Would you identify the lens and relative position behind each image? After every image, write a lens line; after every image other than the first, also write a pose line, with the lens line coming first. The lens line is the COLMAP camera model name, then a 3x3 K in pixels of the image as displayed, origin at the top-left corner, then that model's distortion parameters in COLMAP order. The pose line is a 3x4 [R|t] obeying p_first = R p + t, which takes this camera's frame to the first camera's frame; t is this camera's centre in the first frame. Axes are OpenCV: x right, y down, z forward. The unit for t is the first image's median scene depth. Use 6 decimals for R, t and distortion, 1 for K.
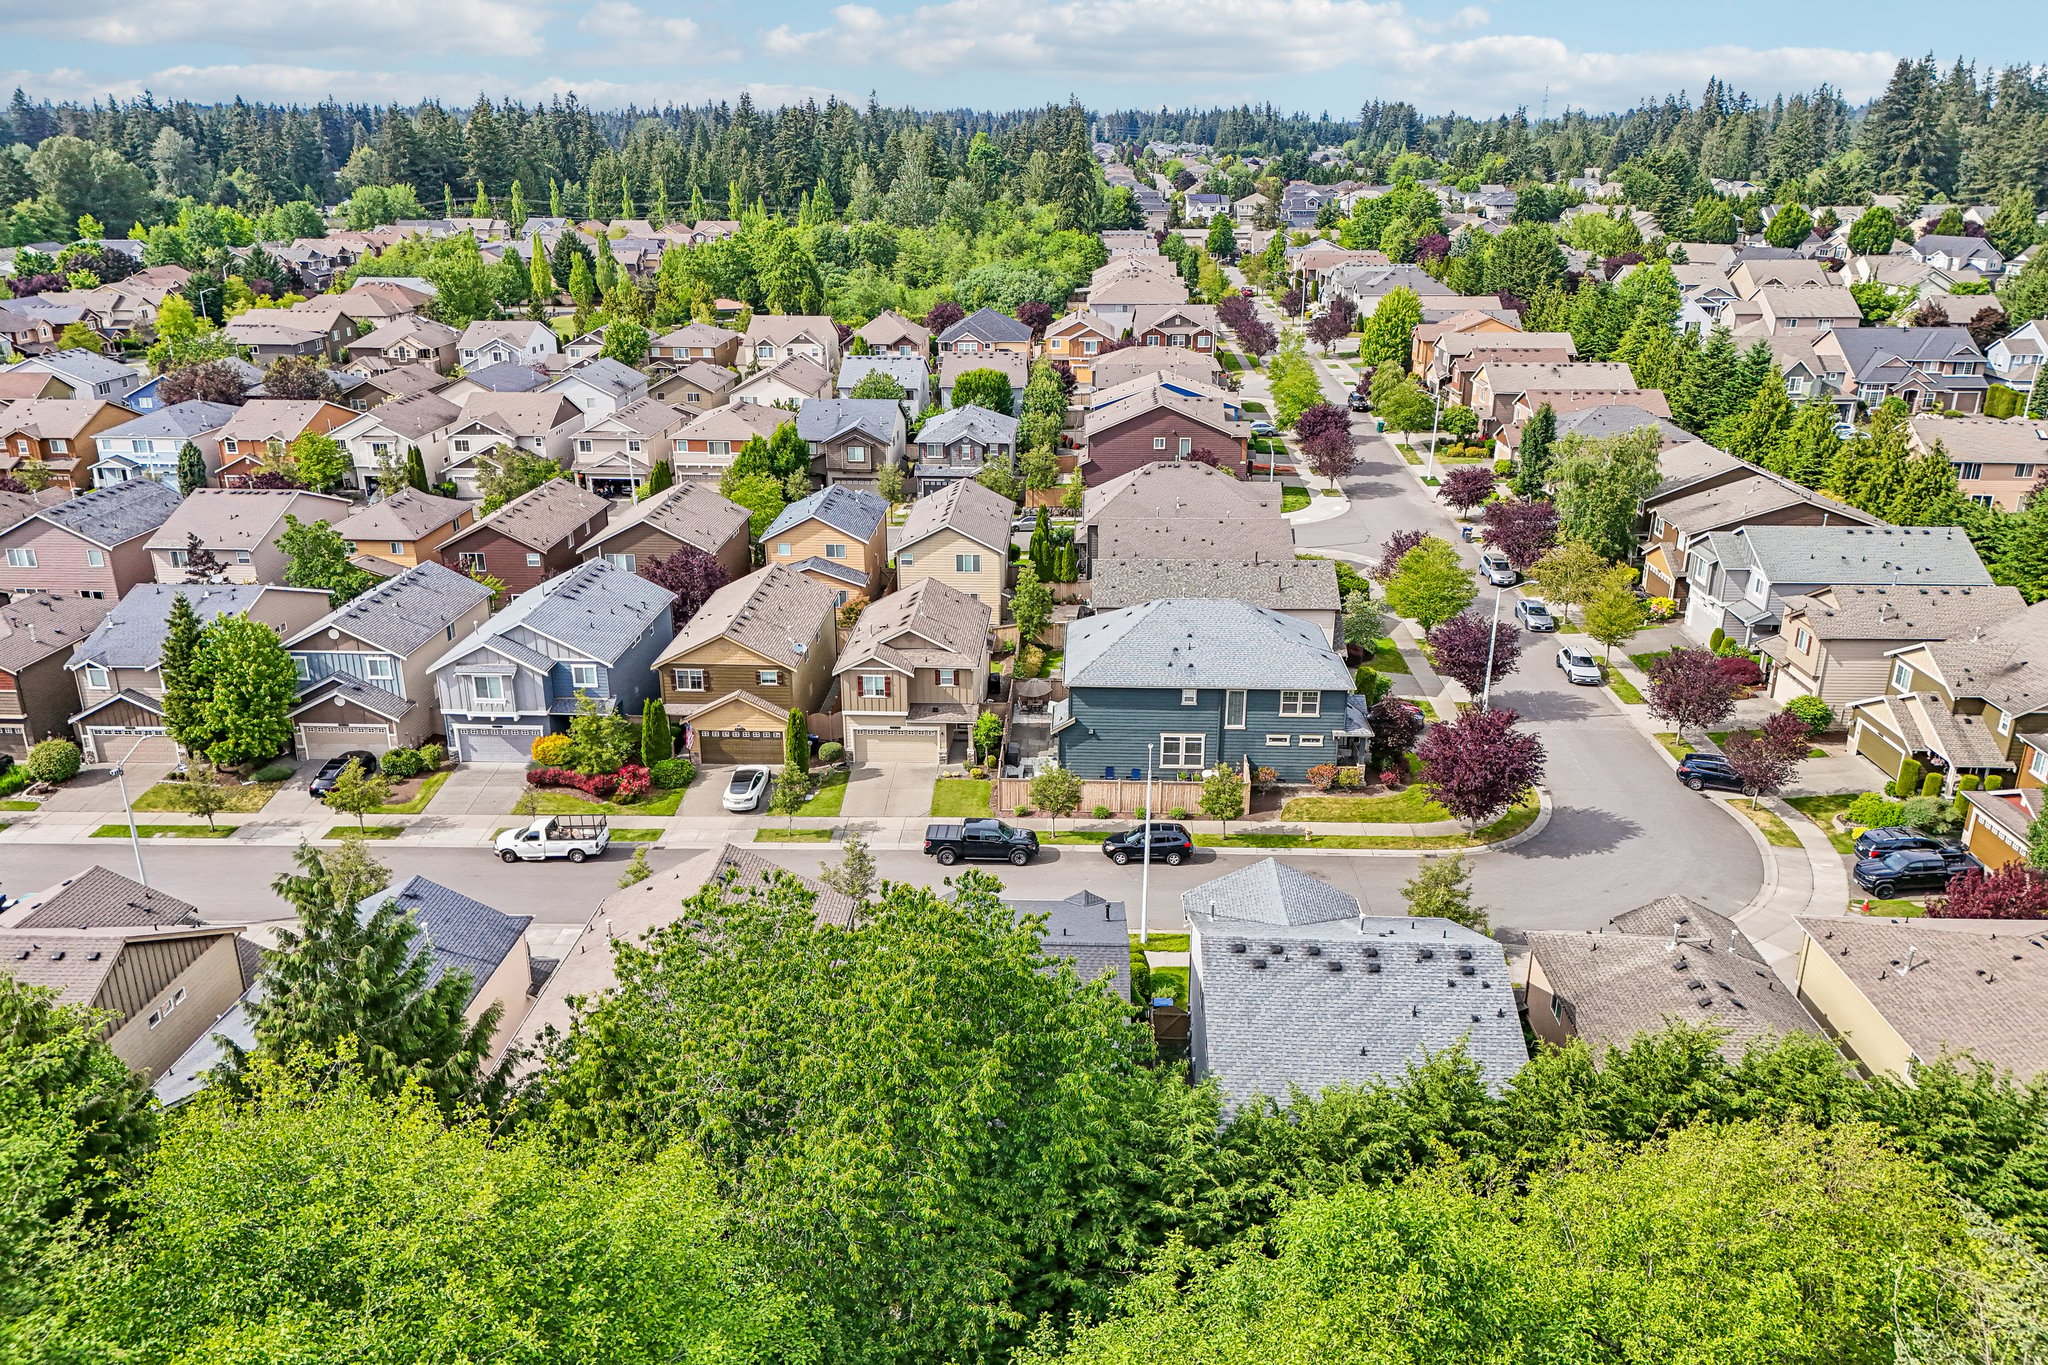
lens RADIAL K [[1513.2, 0, 1028.3], [0, 1513.2, 682.5], [0, 0, 1]] dist [0.064585, -0.066152]
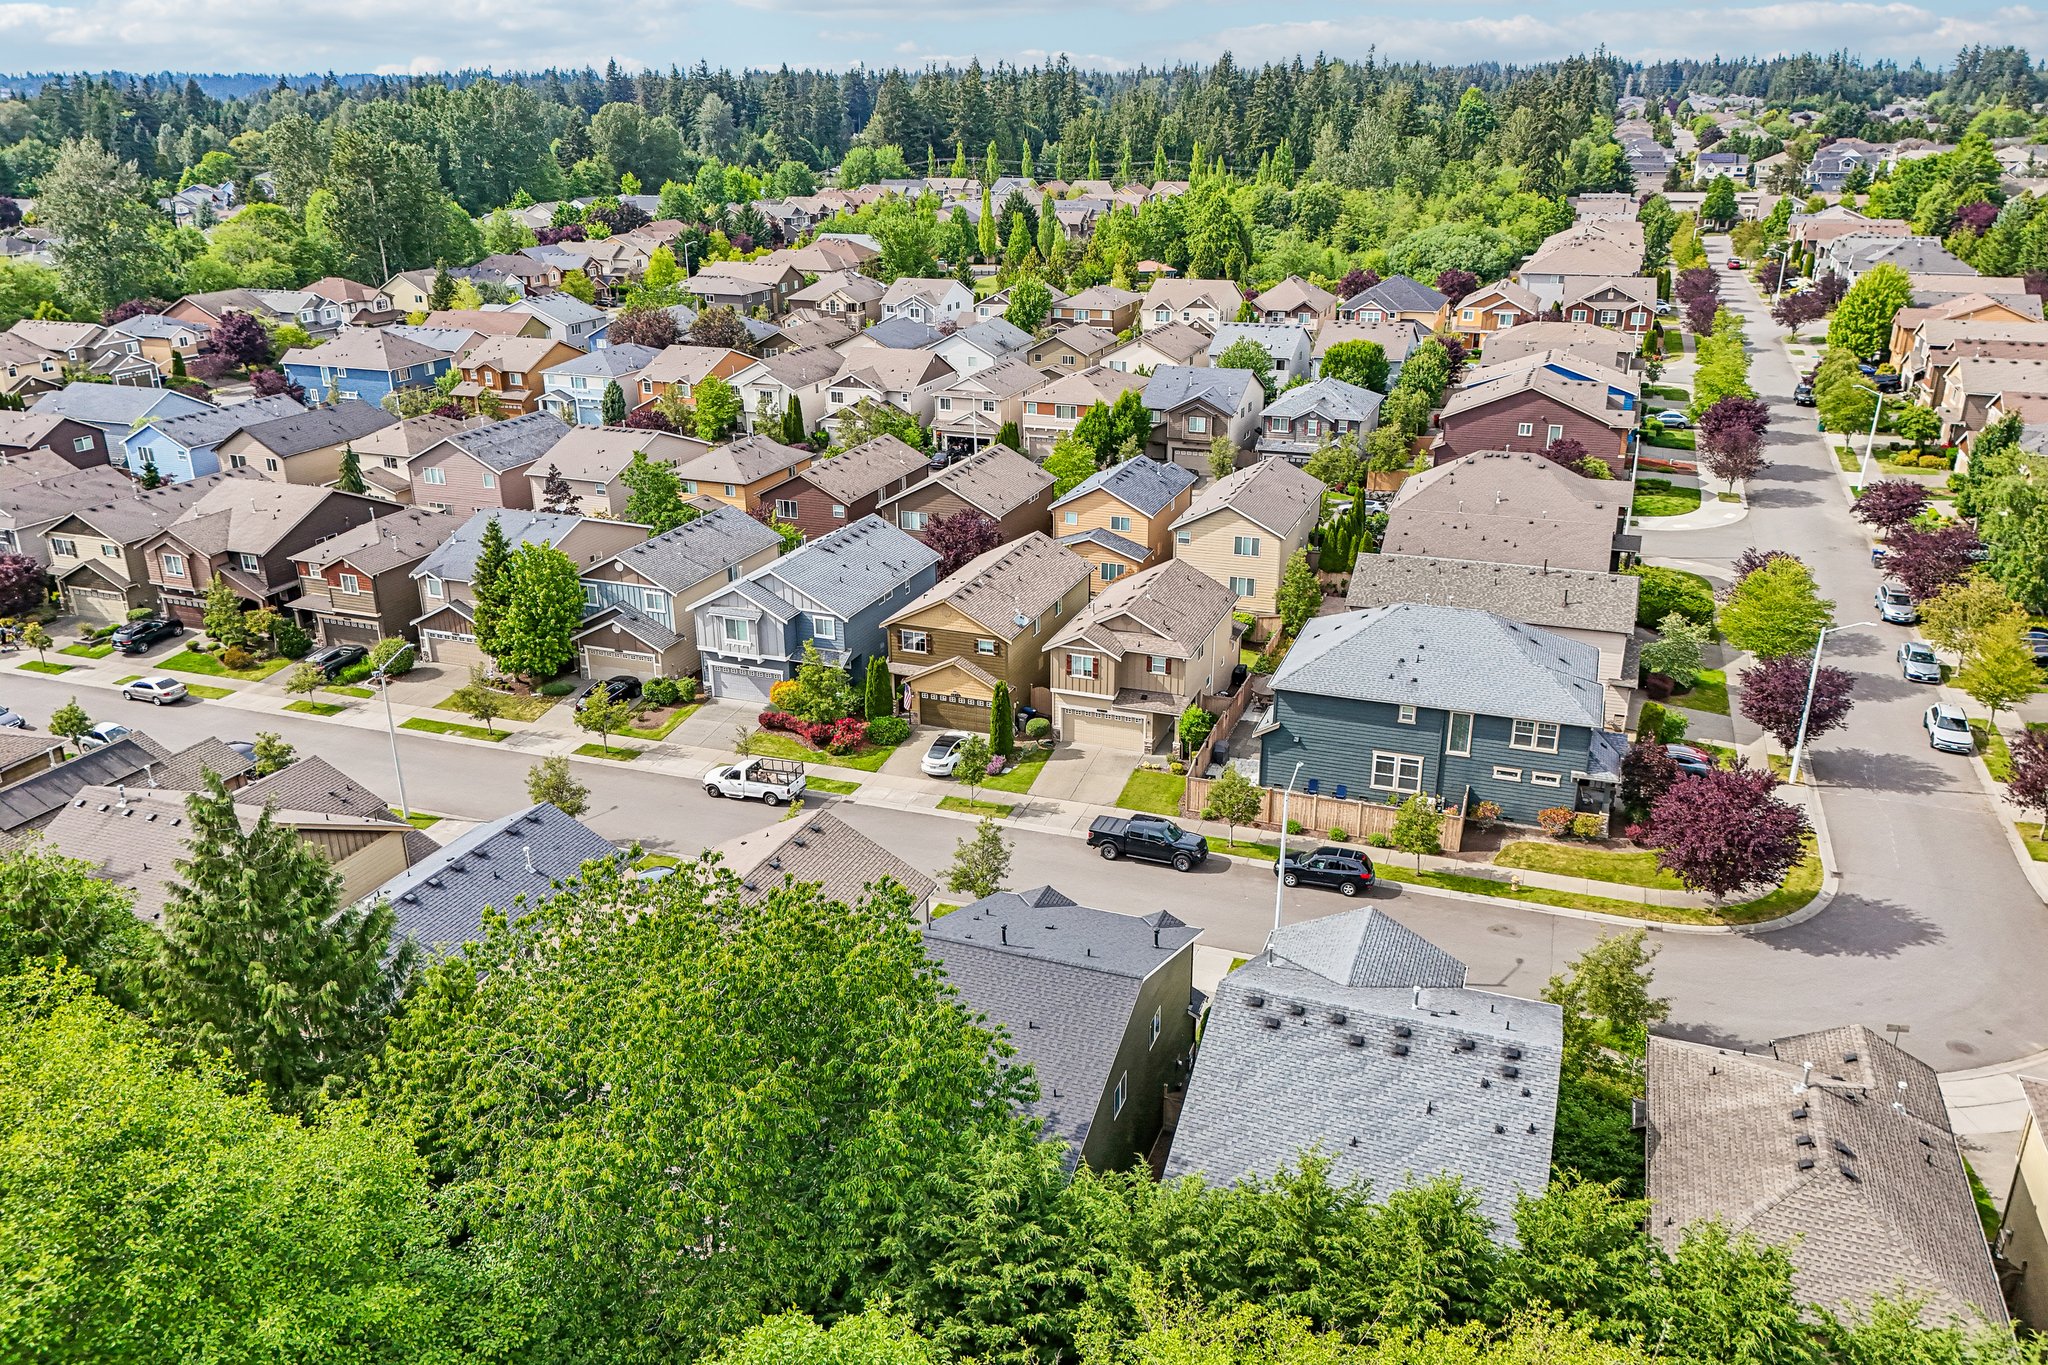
lens RADIAL K [[1513.2, 0, 1026.5], [0, 1513.2, 691.1], [0, 0, 1]] dist [0.064585, -0.066152]
pose [[0.948769, 0.109038, -0.296559, 0.117859], [-0.100468, 0.993965, 0.044035, -0.016049], [0.299571, -0.011985, 0.953999, 0.044329]]
